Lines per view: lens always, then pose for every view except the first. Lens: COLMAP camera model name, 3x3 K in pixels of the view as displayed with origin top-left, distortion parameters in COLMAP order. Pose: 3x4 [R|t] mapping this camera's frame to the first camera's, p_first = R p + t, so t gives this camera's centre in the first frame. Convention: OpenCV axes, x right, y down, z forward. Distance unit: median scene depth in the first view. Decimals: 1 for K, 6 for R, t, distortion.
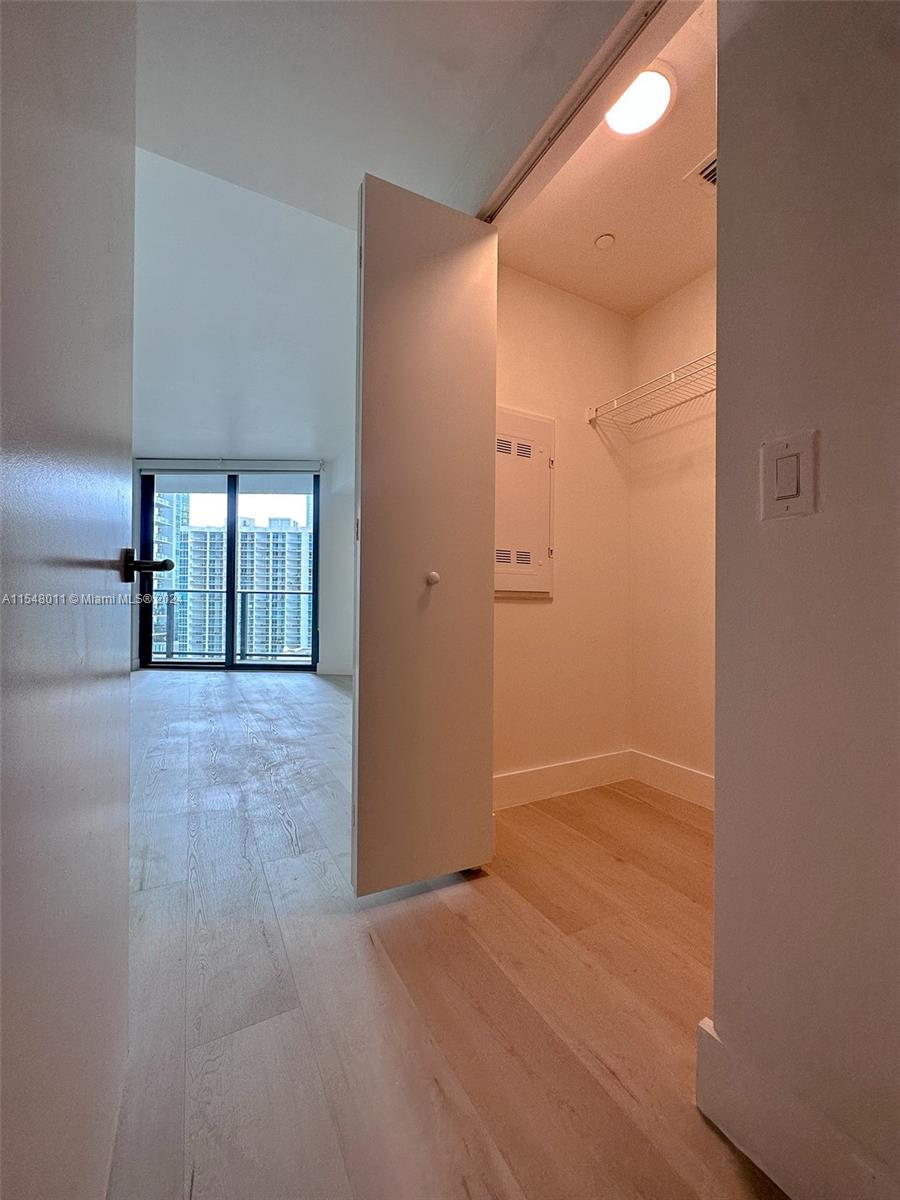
lens RADIAL K [[477.3, 0, 449.1], [0, 477.3, 600.6], [0, 0, 1]] dist [-0.005791, 0.000805]
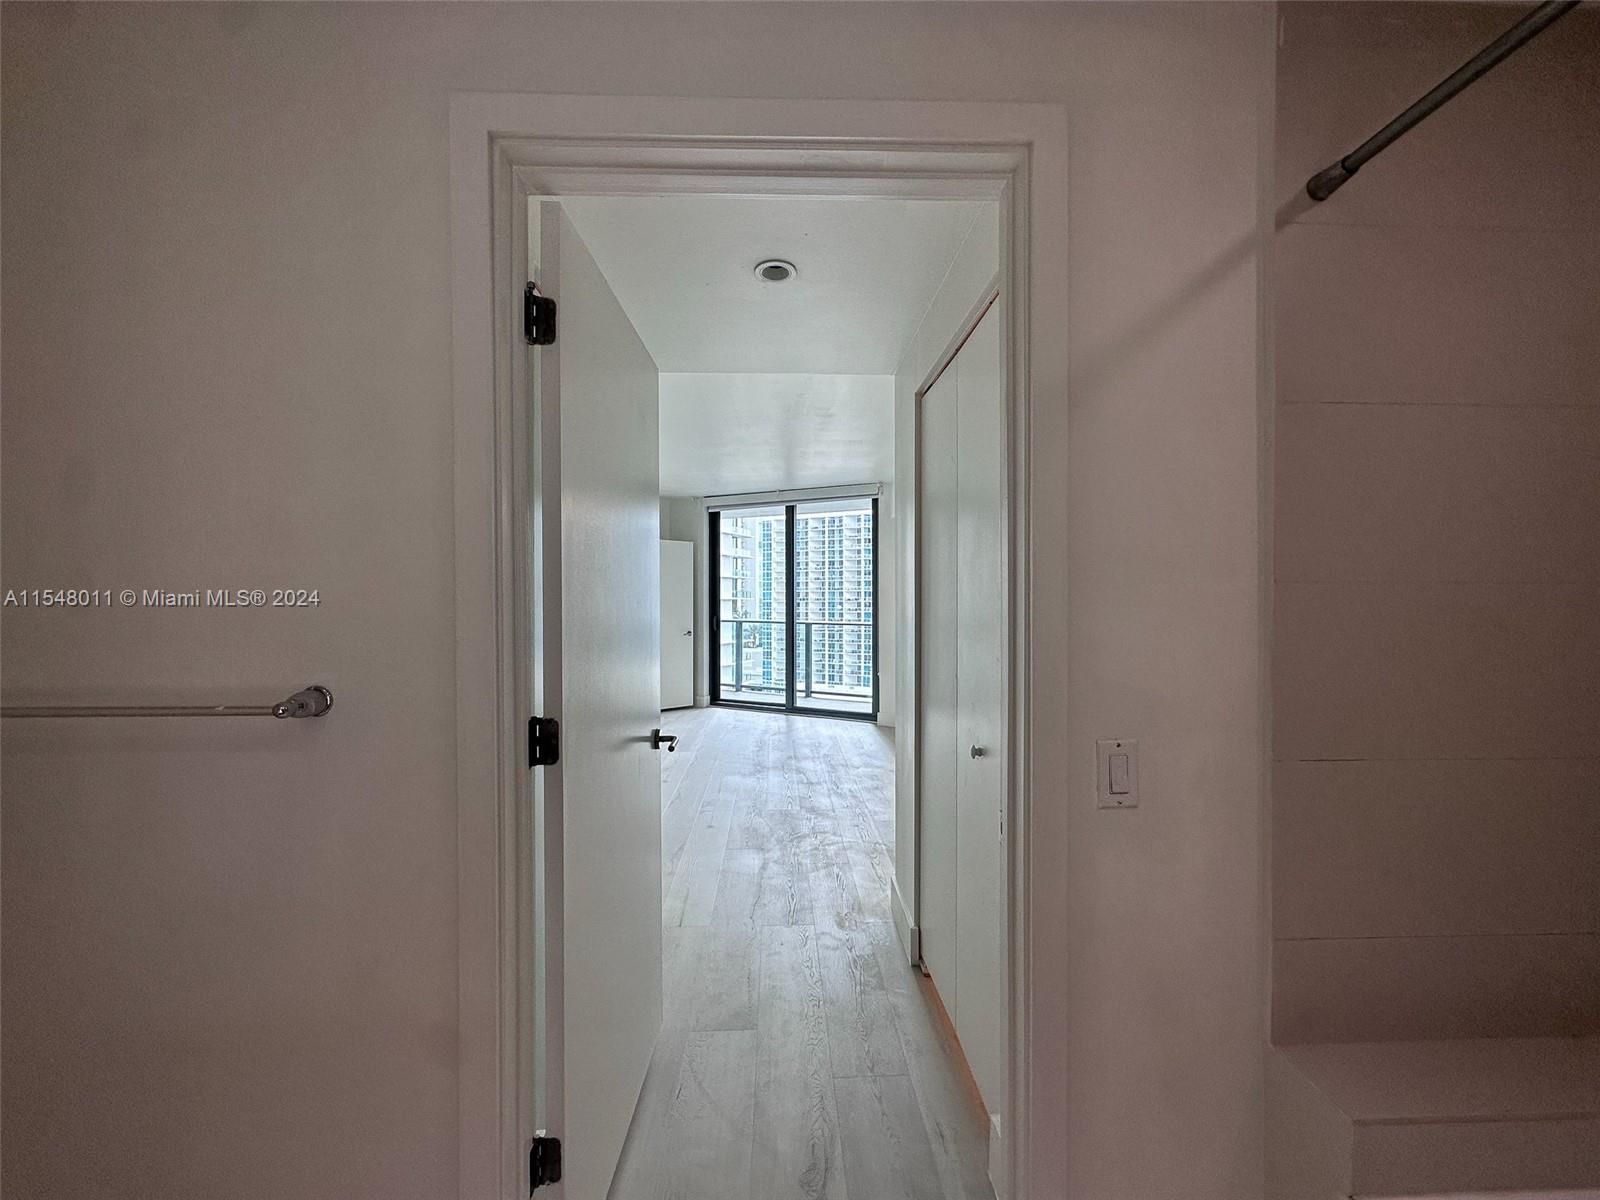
lens RADIAL K [[636.4, 0, 797.2], [0, 636.4, 598.0], [0, 0, 1]] dist [-0.005791, 0.000805]
pose [[0.894537, -0.010743, -0.446865, 0.183043], [0.011385, 0.999934, -0.001247, -0.125691], [0.446849, -0.003972, 0.894600, -0.183718]]
